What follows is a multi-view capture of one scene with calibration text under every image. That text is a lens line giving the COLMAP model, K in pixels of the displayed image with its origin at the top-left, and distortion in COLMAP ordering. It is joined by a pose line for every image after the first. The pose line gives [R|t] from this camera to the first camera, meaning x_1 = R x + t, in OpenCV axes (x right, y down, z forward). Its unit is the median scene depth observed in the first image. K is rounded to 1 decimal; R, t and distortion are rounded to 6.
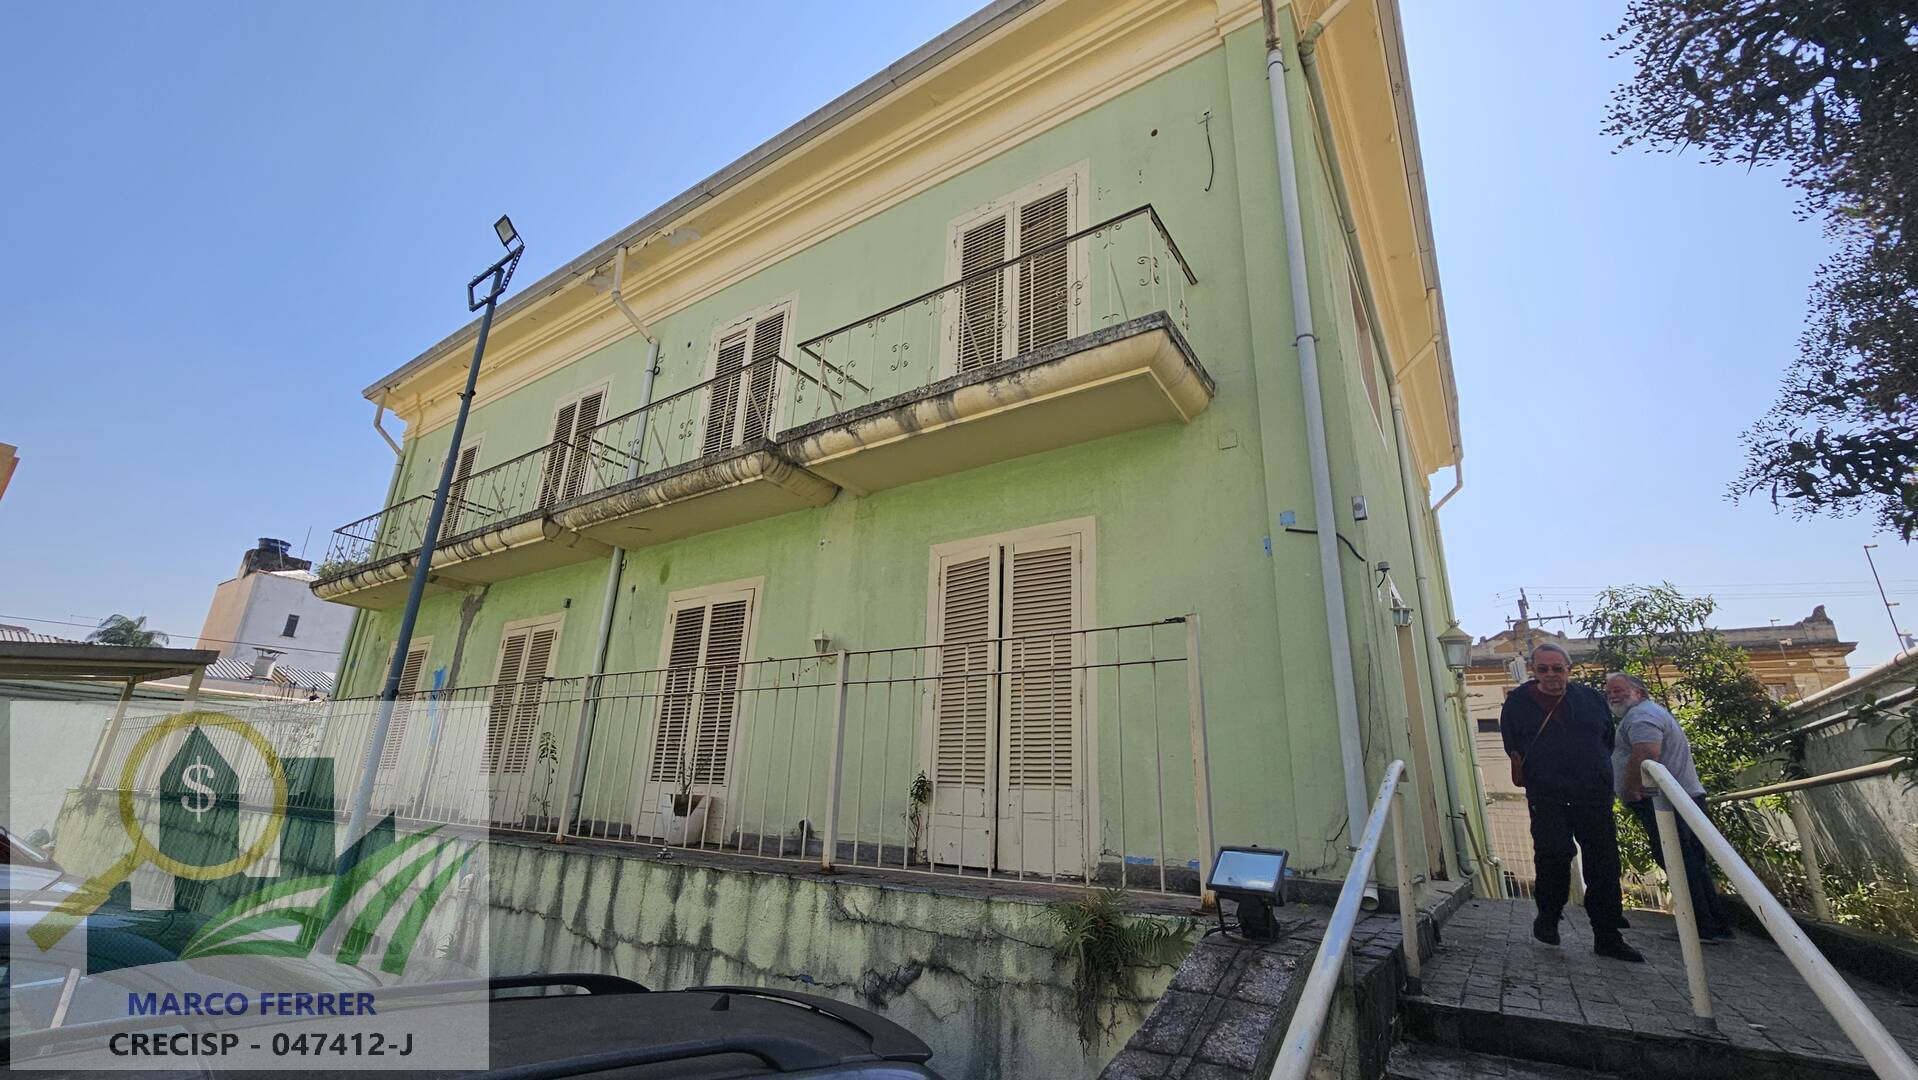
lens RADIAL K [[802.6, 0, 938.7], [0, 802.6, 544.4], [0, 0, 1]] dist [-0.000287, 0.000460]
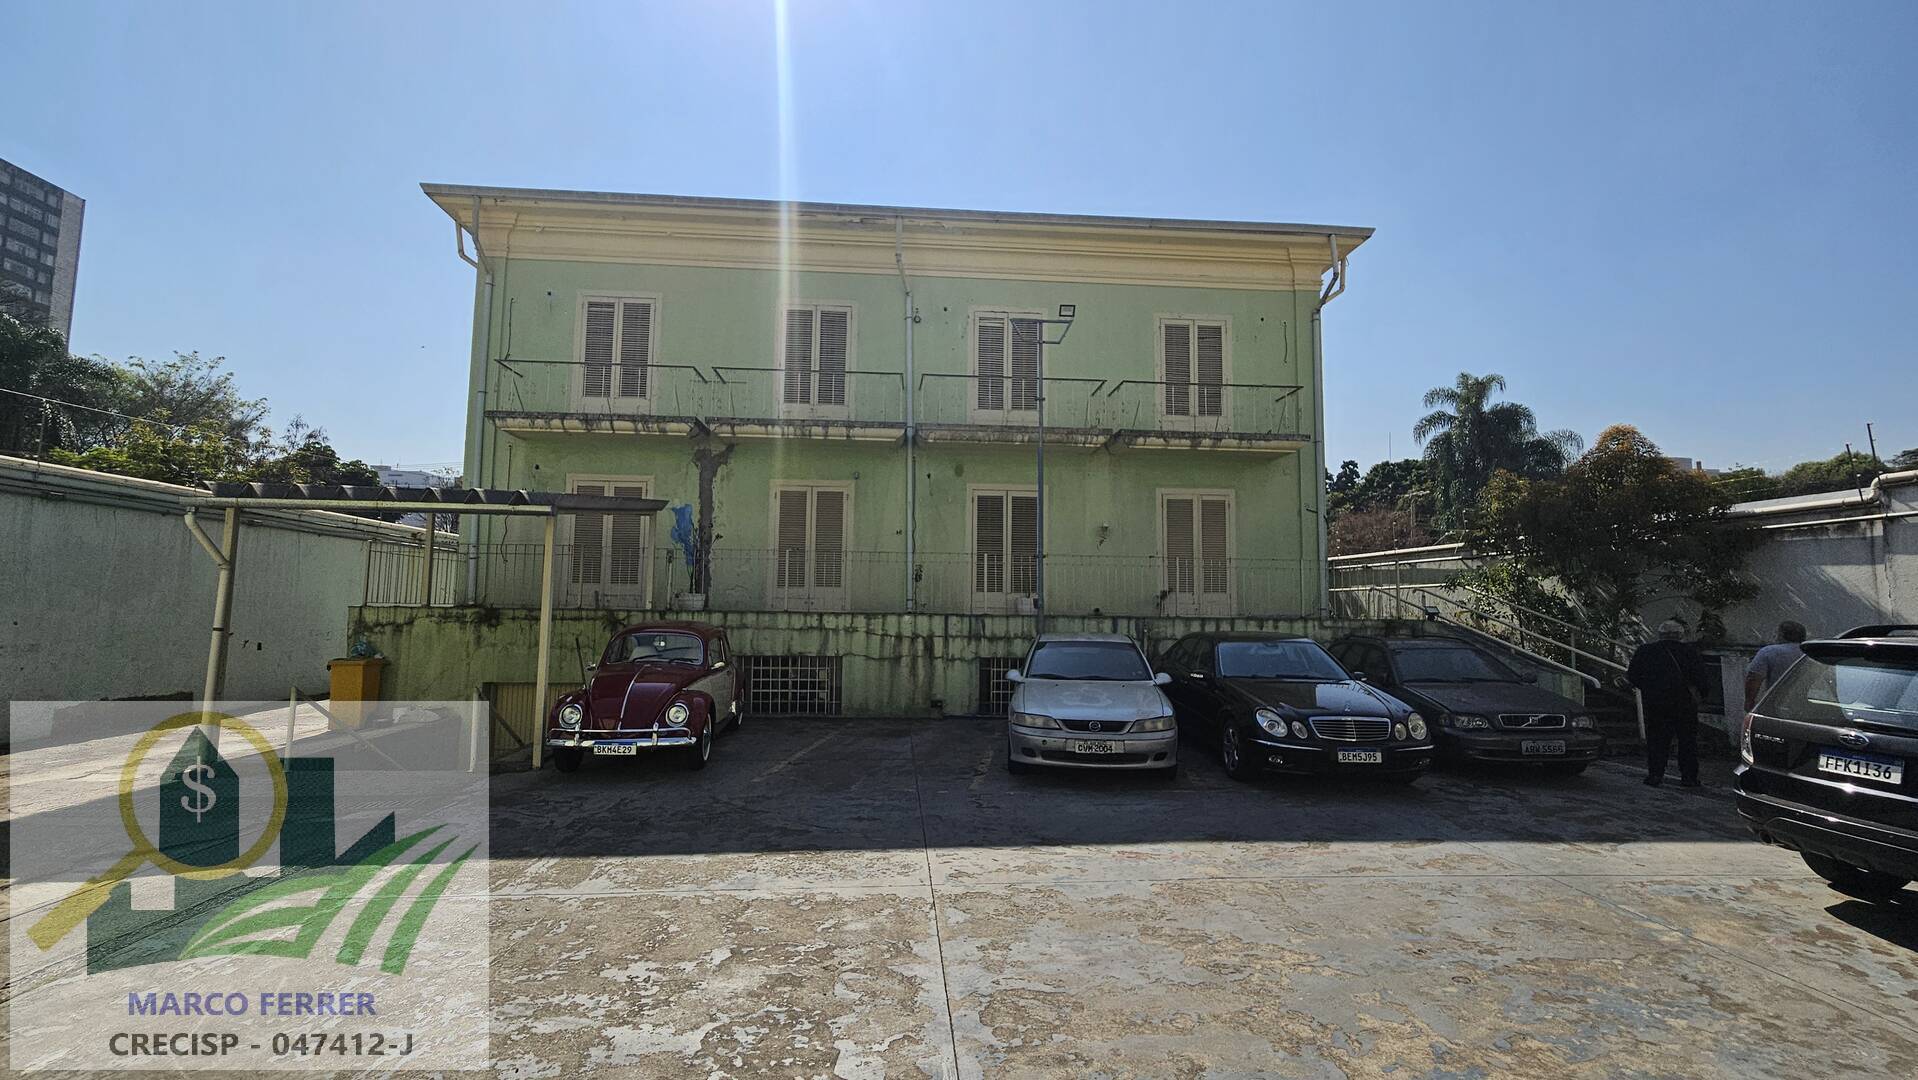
lens RADIAL K [[802.6, 0, 938.7], [0, 802.6, 544.4], [0, 0, 1]] dist [-0.000287, 0.000460]
pose [[0.777714, 0.018216, 0.628354, -1.967804], [-0.176433, 0.965727, 0.190374, -0.172881], [-0.603350, -0.258919, 0.754274, -0.362478]]
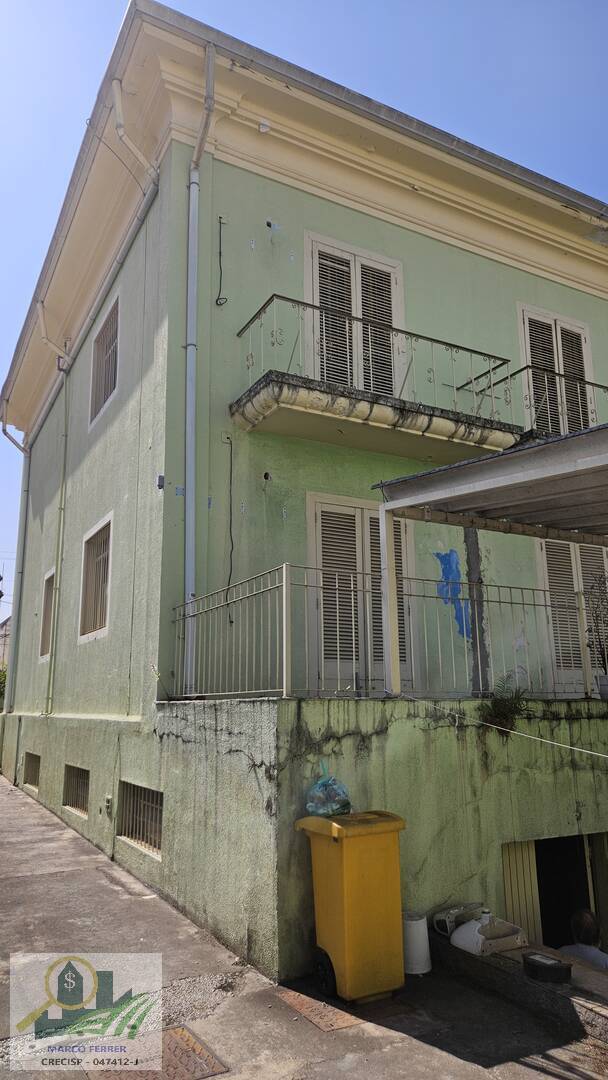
lens RADIAL K [[728.6, 0, 291.3], [0, 728.6, 550.4], [0, 0, 1]] dist [0.080433, -0.069464]
pose [[0.451241, 0.138406, 0.881604, -2.545130], [-0.253685, 0.967037, -0.021972, 0.390695], [-0.855585, -0.213735, 0.471478, 1.387142]]
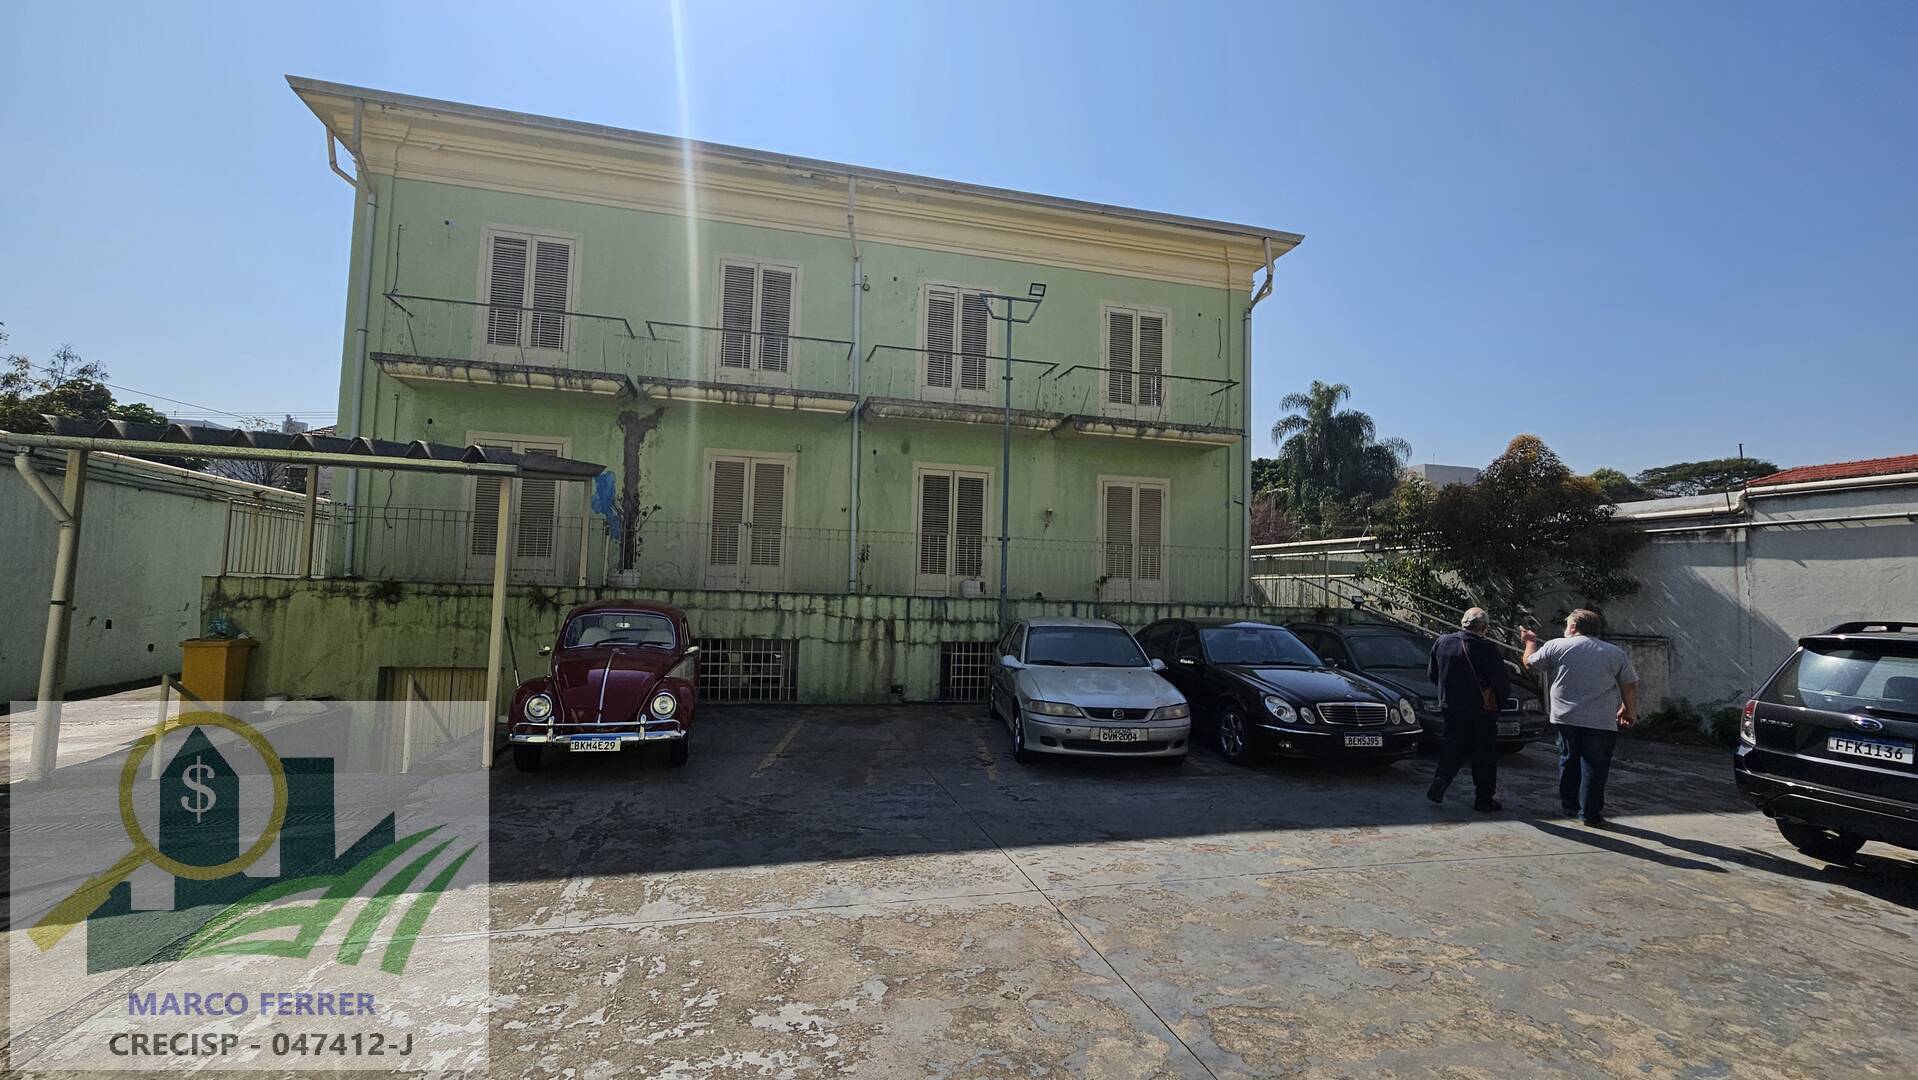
lens RADIAL K [[802.6, 0, 938.7], [0, 802.6, 544.4], [0, 0, 1]] dist [-0.000287, 0.000460]
pose [[0.657453, 0.022789, 0.753151, -2.088391], [-0.235870, 0.955532, 0.176987, -0.109260], [-0.715626, -0.294007, 0.633592, -0.159762]]
